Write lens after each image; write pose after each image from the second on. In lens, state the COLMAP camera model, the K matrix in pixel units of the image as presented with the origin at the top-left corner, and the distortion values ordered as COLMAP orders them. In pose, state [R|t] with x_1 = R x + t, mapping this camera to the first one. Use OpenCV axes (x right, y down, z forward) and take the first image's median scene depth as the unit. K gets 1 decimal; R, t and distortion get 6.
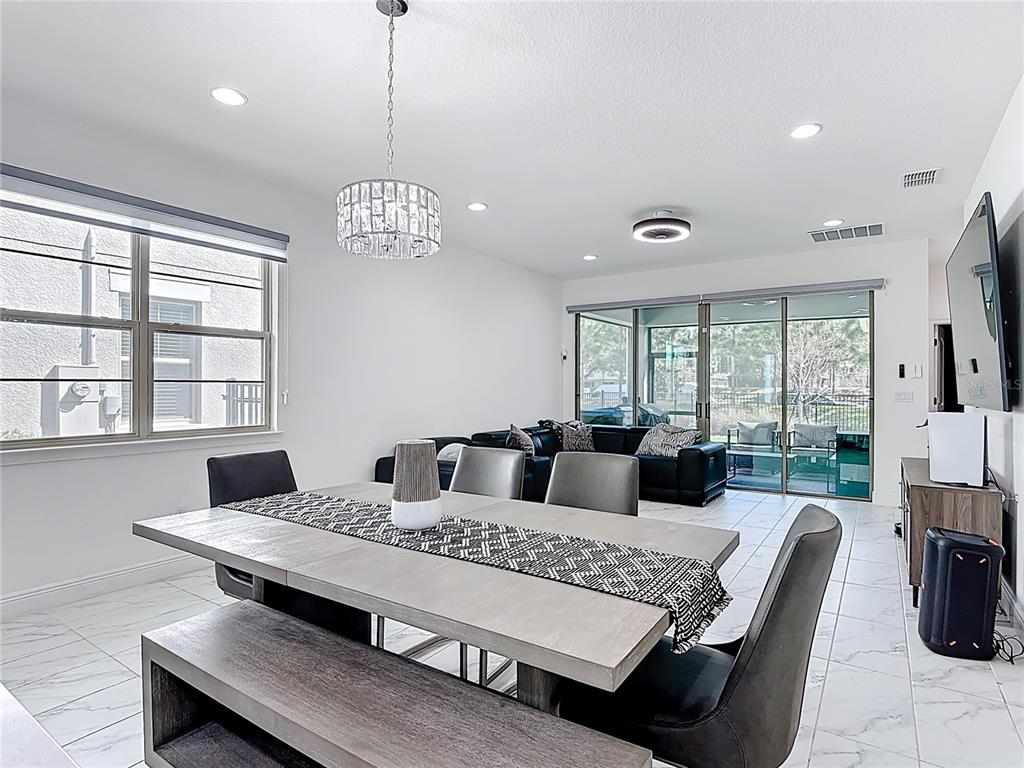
lens RADIAL K [[547.3, 0, 514.2], [0, 547.3, 383.5], [0, 0, 1]] dist [-0.010233, -0.004238]
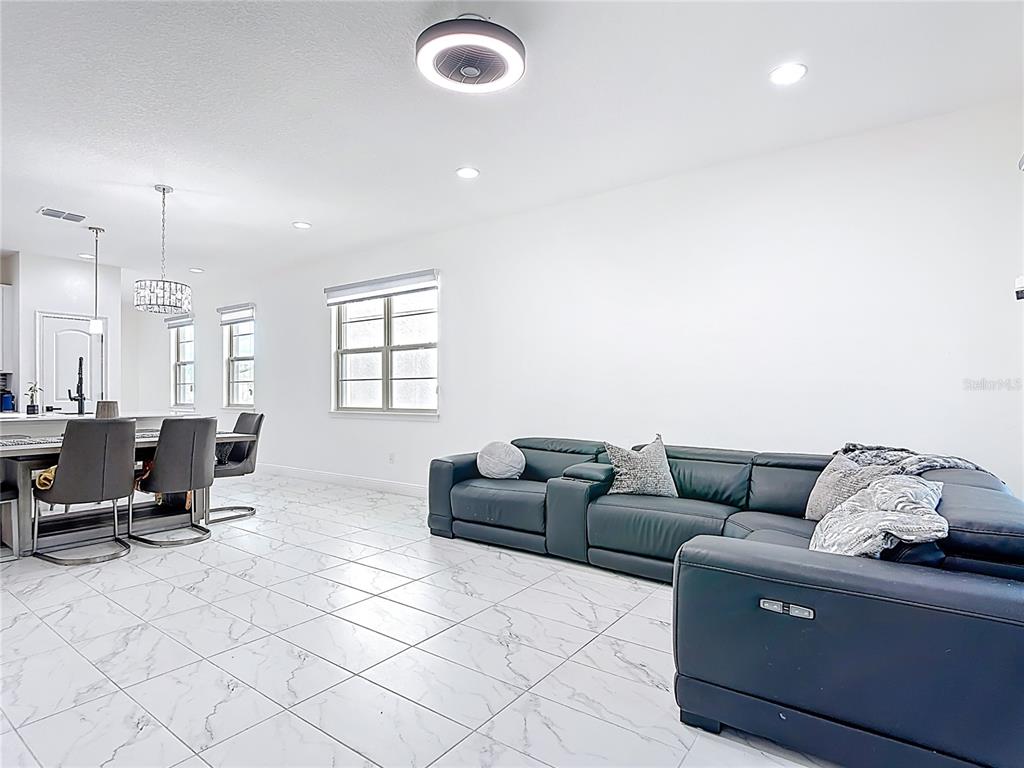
lens RADIAL K [[547.3, 0, 532.9], [0, 547.3, 411.5], [0, 0, 1]] dist [-0.010233, -0.004238]
pose [[-0.019600, 0.052359, -0.998436, 0.540468], [0.019897, 0.998450, 0.051969, 0.007927], [0.999610, -0.018847, -0.020612, 0.730615]]
